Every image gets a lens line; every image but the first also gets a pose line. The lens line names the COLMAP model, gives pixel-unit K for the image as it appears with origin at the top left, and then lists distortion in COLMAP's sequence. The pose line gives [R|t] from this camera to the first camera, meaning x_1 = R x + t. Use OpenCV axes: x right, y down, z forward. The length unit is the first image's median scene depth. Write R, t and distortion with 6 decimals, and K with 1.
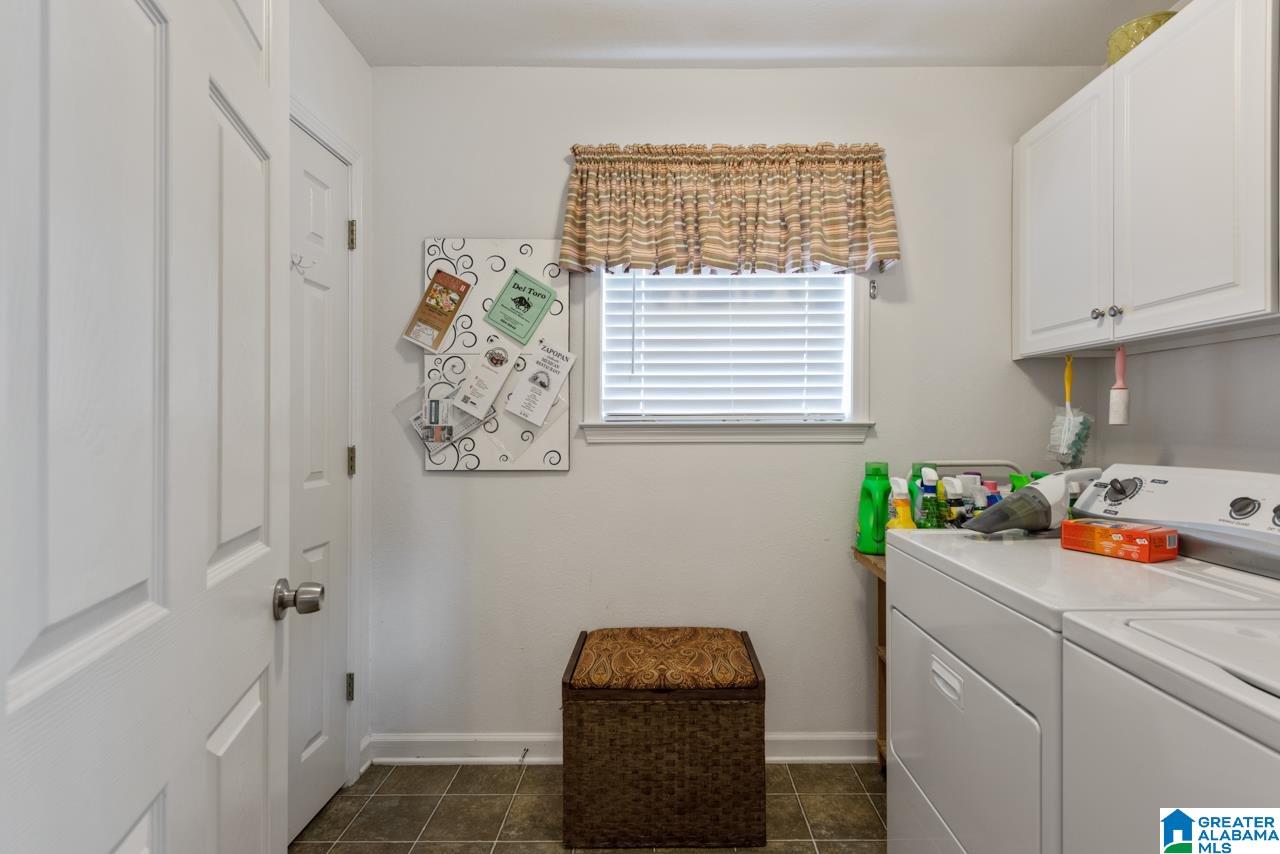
lens RADIAL K [[648.6, 0, 646.7], [0, 648.6, 427.8], [0, 0, 1]] dist [-0.004245, -0.000165]
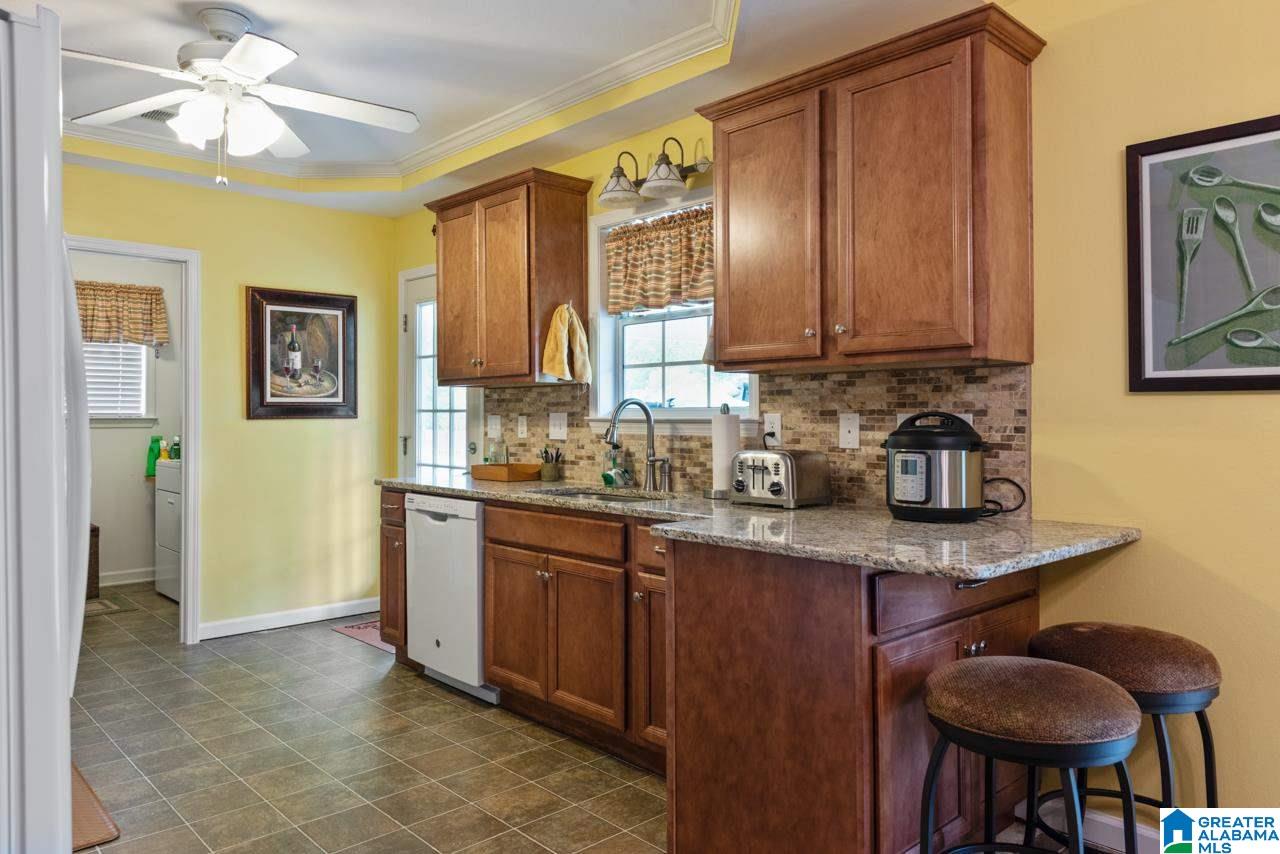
lens RADIAL K [[862.0, 0, 651.4], [0, 862.0, 417.9], [0, 0, 1]] dist [-0.000085, -0.007366]
pose [[0.703715, 0.002146, 0.710479, -0.512593], [0.006698, 0.999931, -0.009655, 0.030213], [-0.710451, 0.011553, 0.703652, -2.131076]]
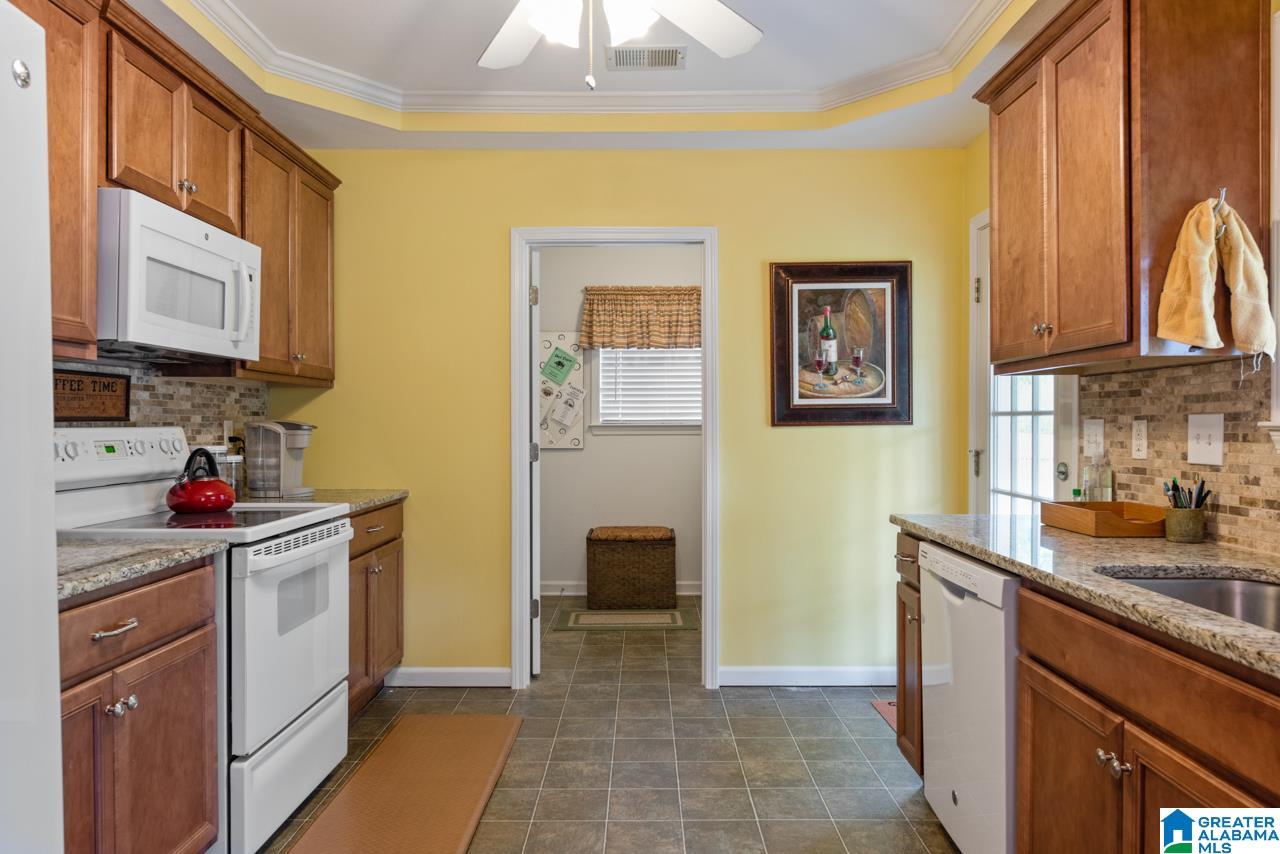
lens RADIAL K [[862.0, 0, 640.1], [0, 862.0, 438.9], [0, 0, 1]] dist [-0.000085, -0.007366]
pose [[0.999721, -0.002830, 0.023438, -0.009305], [0.002698, 0.999980, 0.005687, 0.021047], [-0.023453, -0.005622, 0.999709, -1.657271]]
